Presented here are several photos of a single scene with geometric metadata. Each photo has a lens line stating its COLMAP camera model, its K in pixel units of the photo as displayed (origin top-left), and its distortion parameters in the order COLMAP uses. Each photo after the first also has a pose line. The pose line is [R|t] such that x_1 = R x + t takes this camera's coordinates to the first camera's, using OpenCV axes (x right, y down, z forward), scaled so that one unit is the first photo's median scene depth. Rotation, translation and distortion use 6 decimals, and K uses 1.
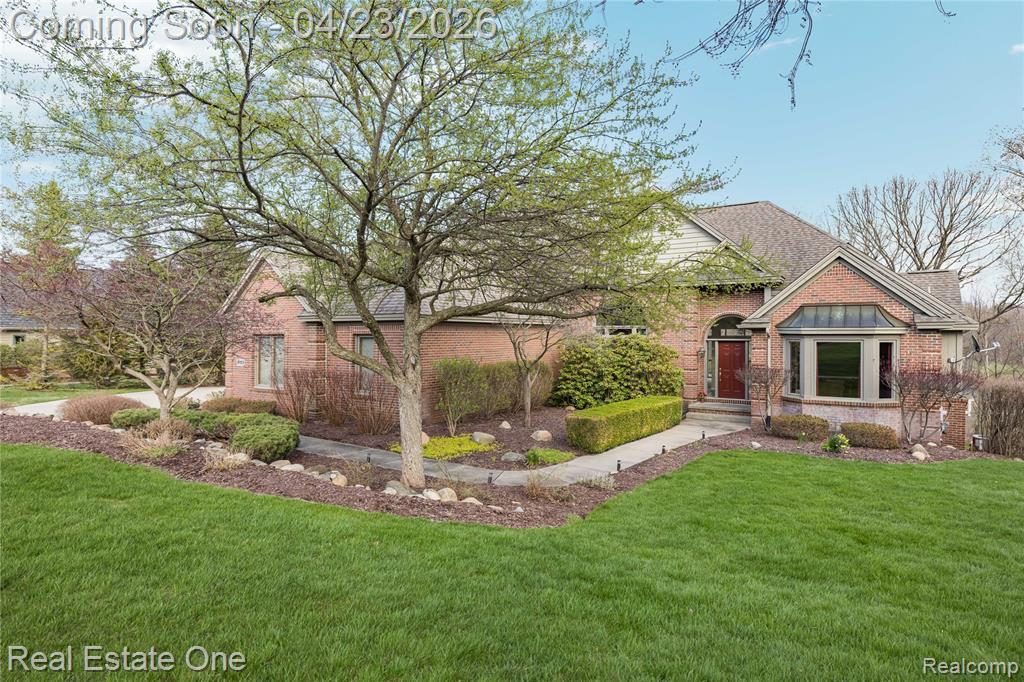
lens RADIAL K [[580.2, 0, 509.1], [0, 580.2, 340.2], [0, 0, 1]] dist [0.004099, 0.000406]
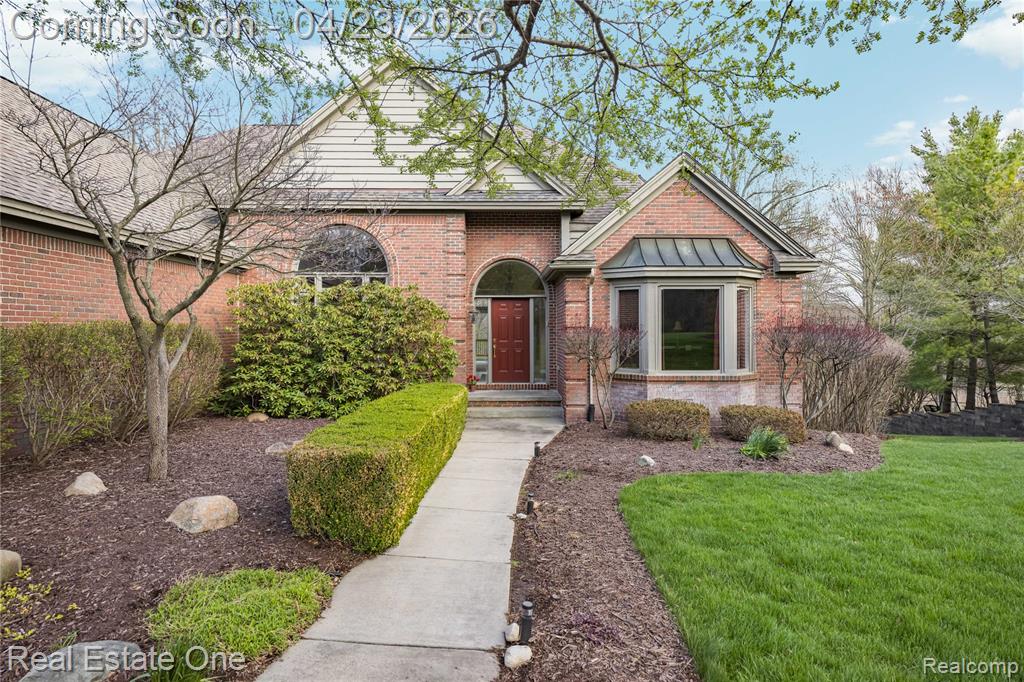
lens RADIAL K [[580.2, 0, 507.5], [0, 580.2, 331.1], [0, 0, 1]] dist [0.004099, 0.000406]
pose [[0.846384, -0.004811, 0.532551, 0.020559], [0.006930, 0.999974, -0.001982, 0.048025], [-0.532528, 0.005368, 0.846395, 0.495165]]
